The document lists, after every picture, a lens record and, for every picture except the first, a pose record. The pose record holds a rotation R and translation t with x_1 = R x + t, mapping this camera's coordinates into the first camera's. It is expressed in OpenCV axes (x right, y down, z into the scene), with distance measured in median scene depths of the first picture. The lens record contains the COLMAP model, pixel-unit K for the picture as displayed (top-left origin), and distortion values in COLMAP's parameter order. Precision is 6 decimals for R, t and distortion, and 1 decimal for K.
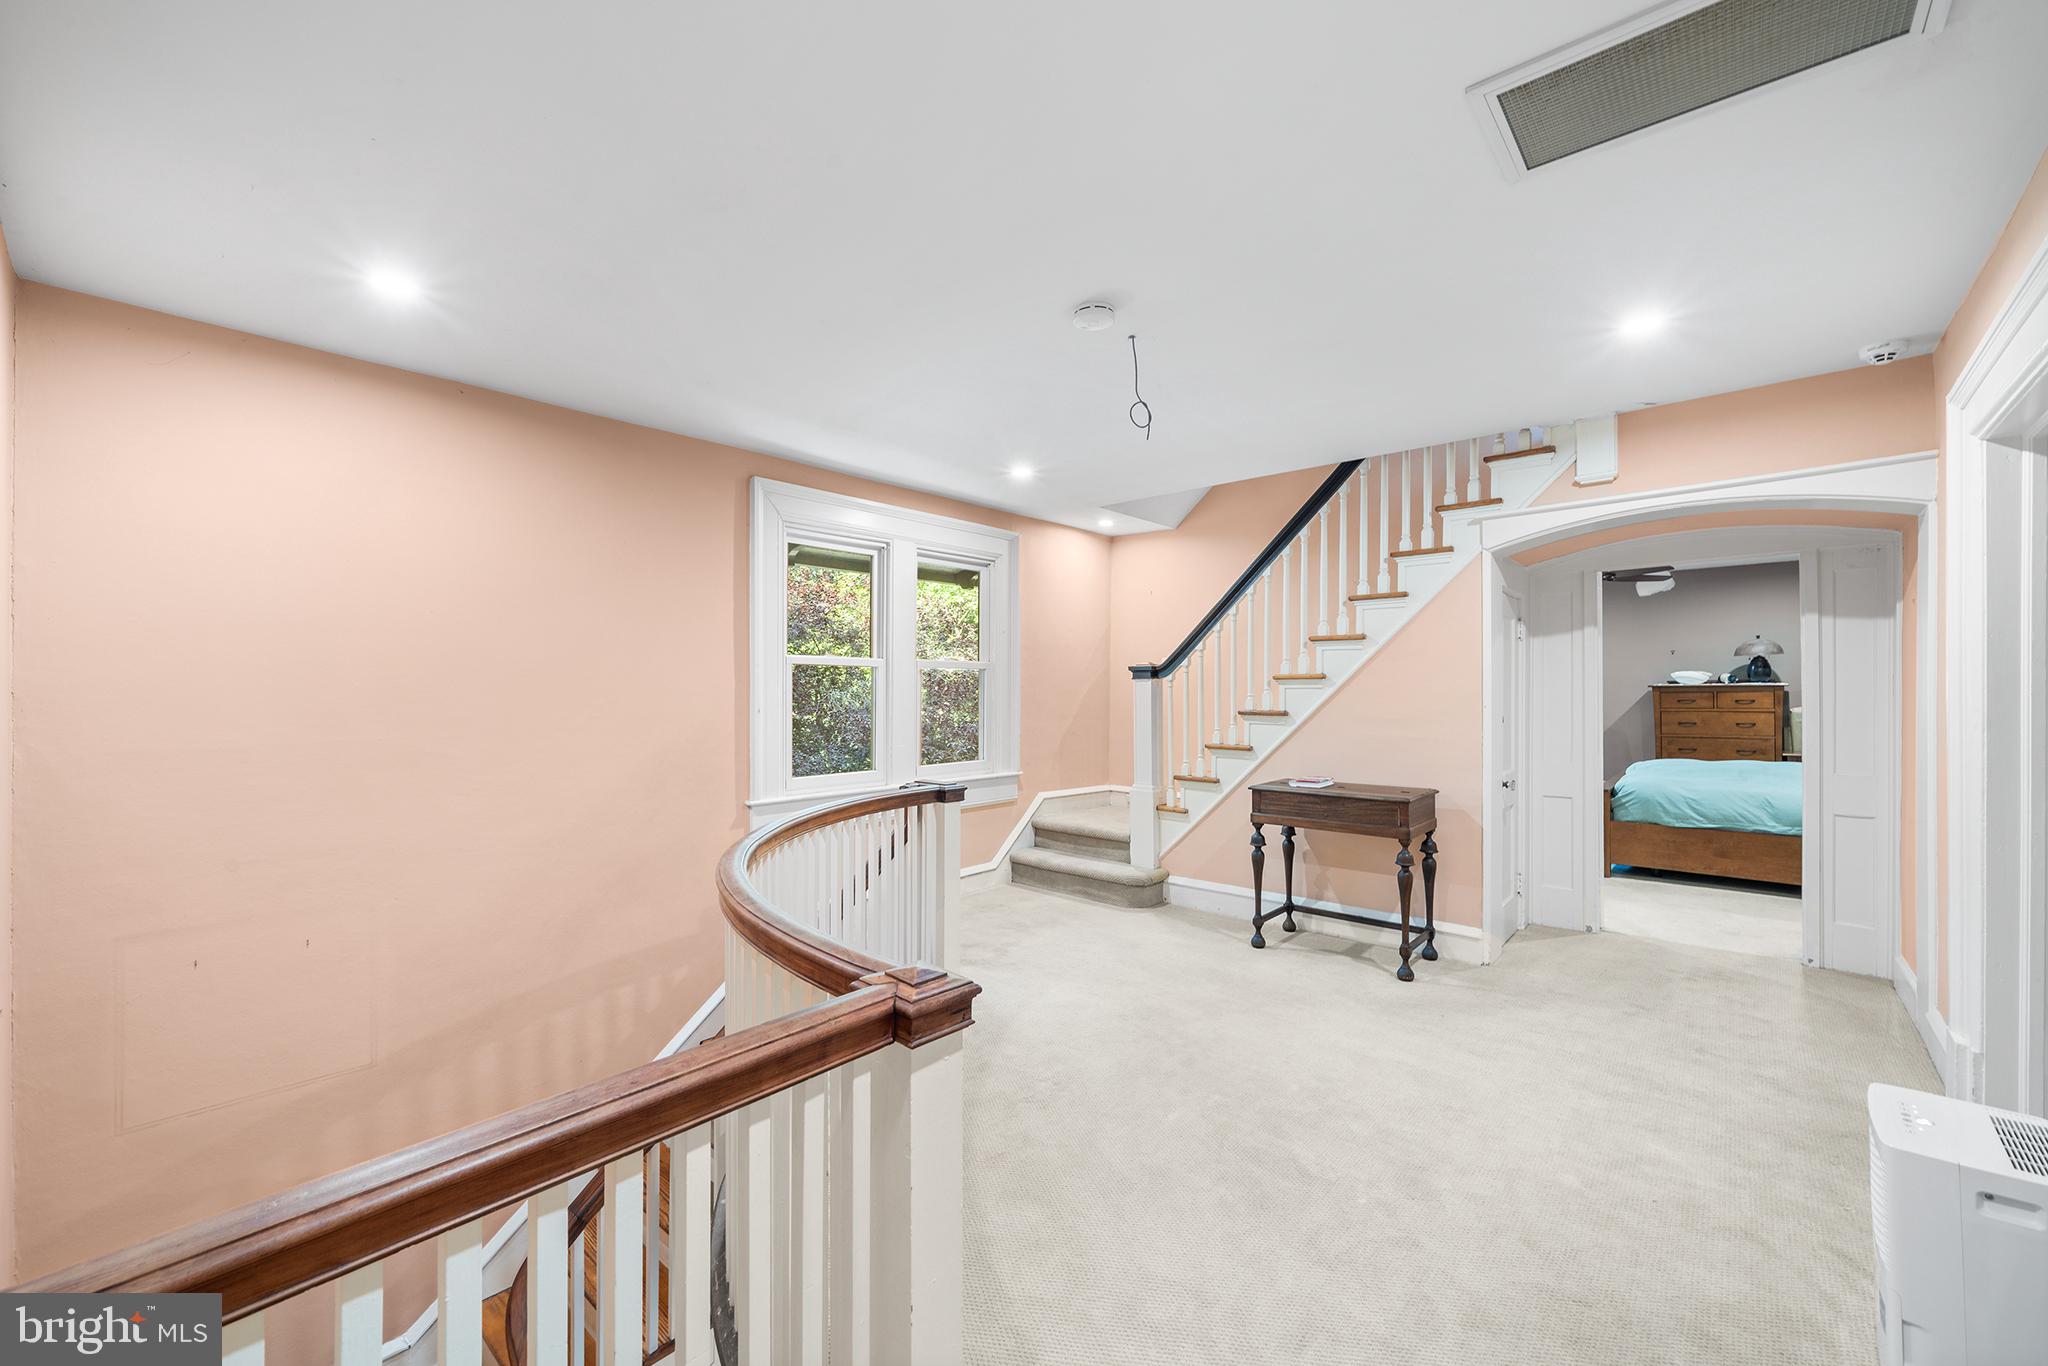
lens RADIAL K [[823.9, 0, 1024.0], [0, 823.9, 683.0], [0, 0, 1]] dist [0.000023, -0.000055]
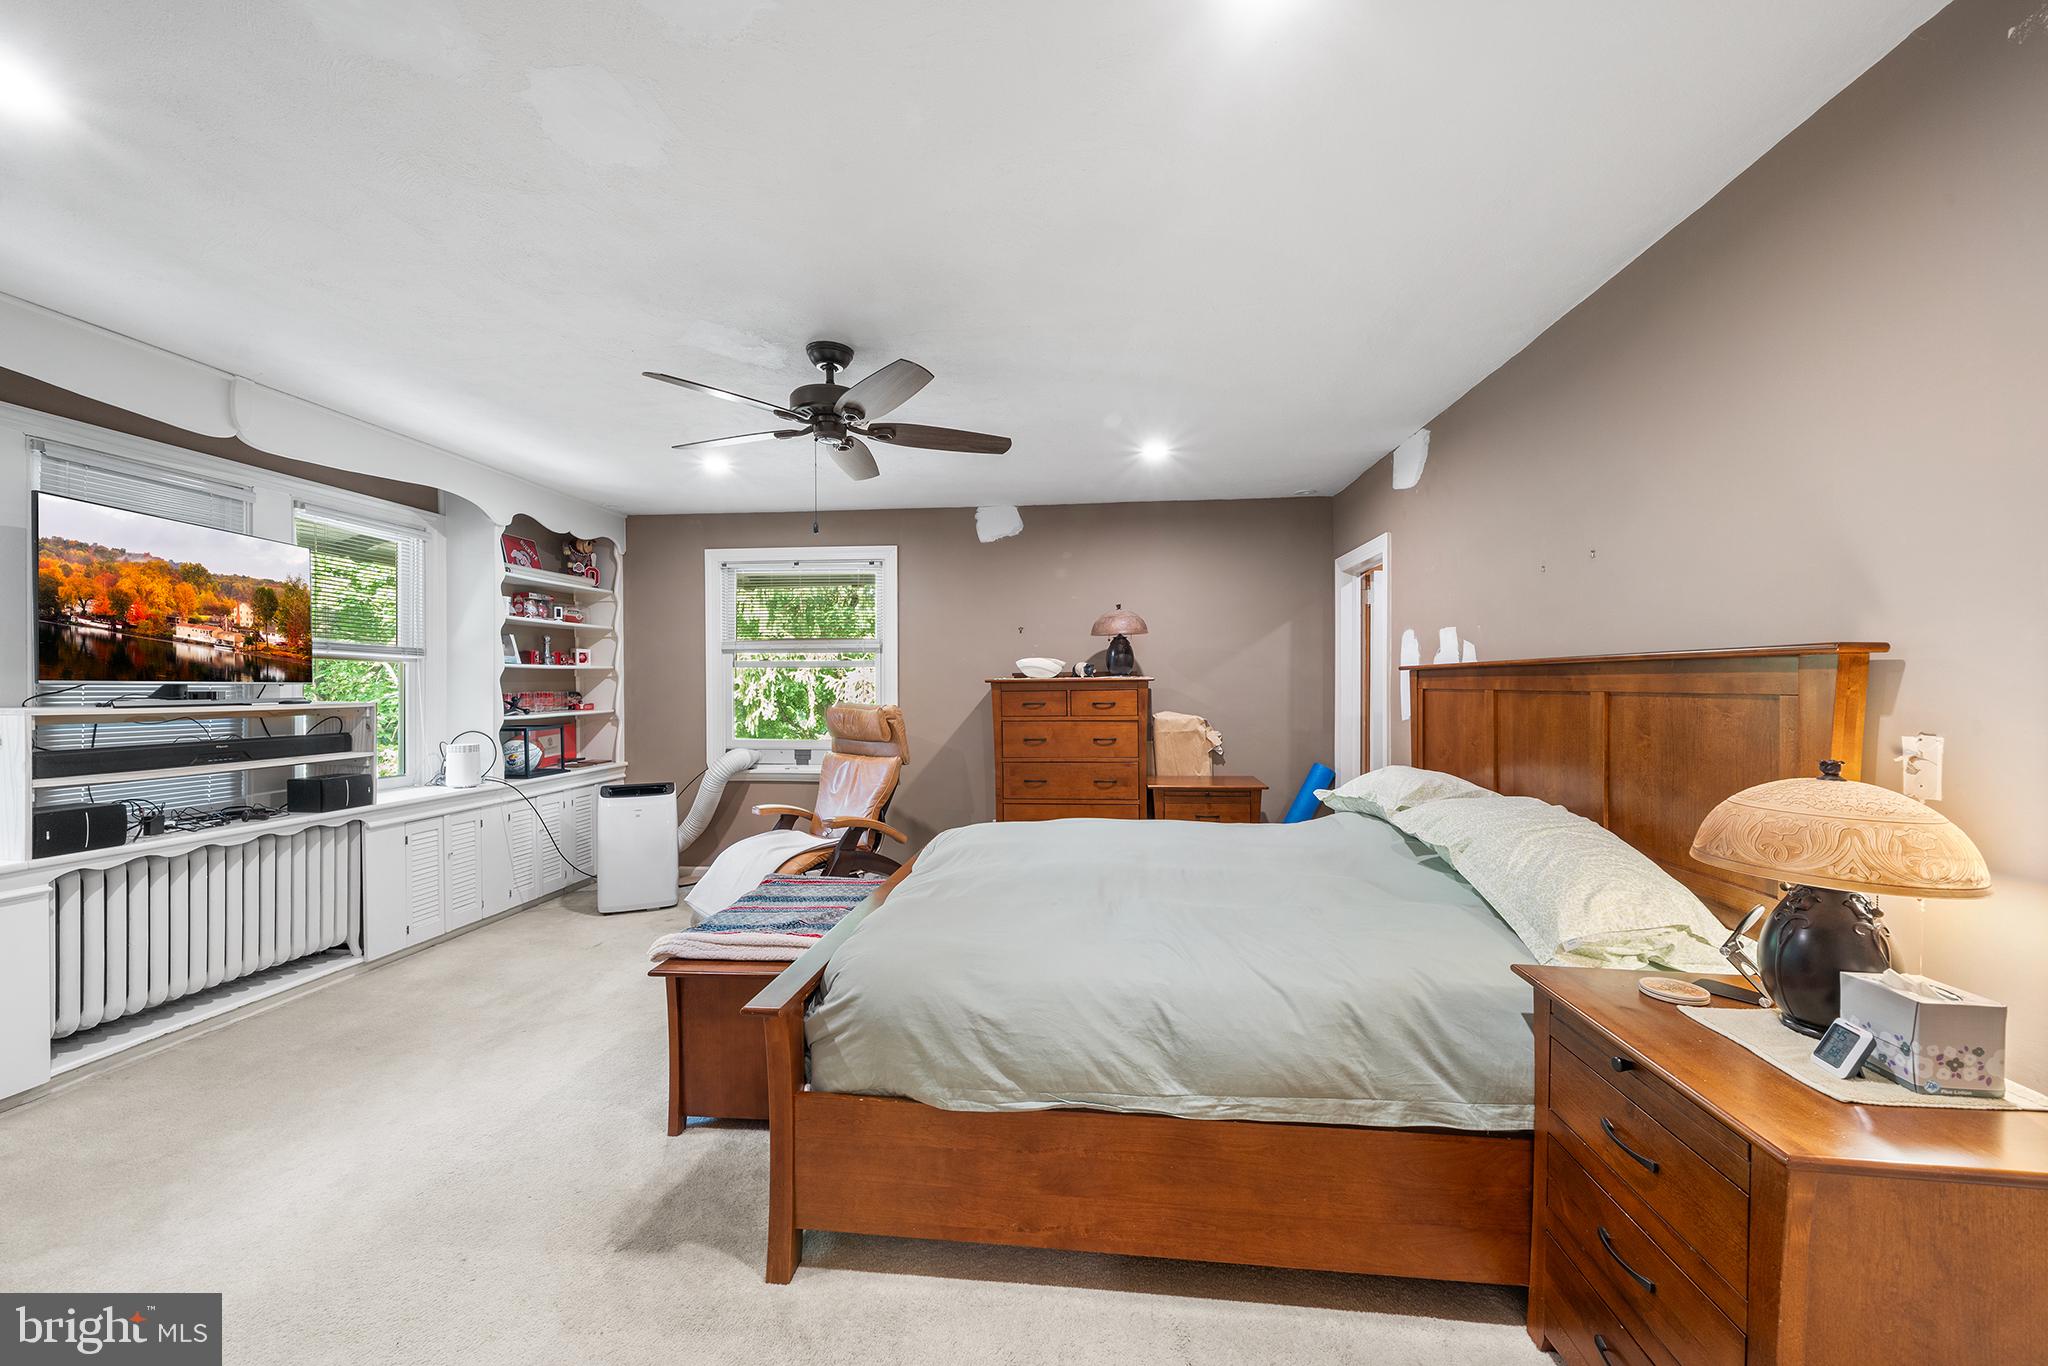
lens RADIAL K [[762.2, 0, 1024.0], [0, 762.2, 683.0], [0, 0, 1]] dist [0.000144, 0.000002]
pose [[0.813064, 0.001115, 0.582174, 0.472117], [-0.002269, 0.999997, 0.001254, 0.004582], [-0.582170, -0.002340, 0.813064, 0.545959]]
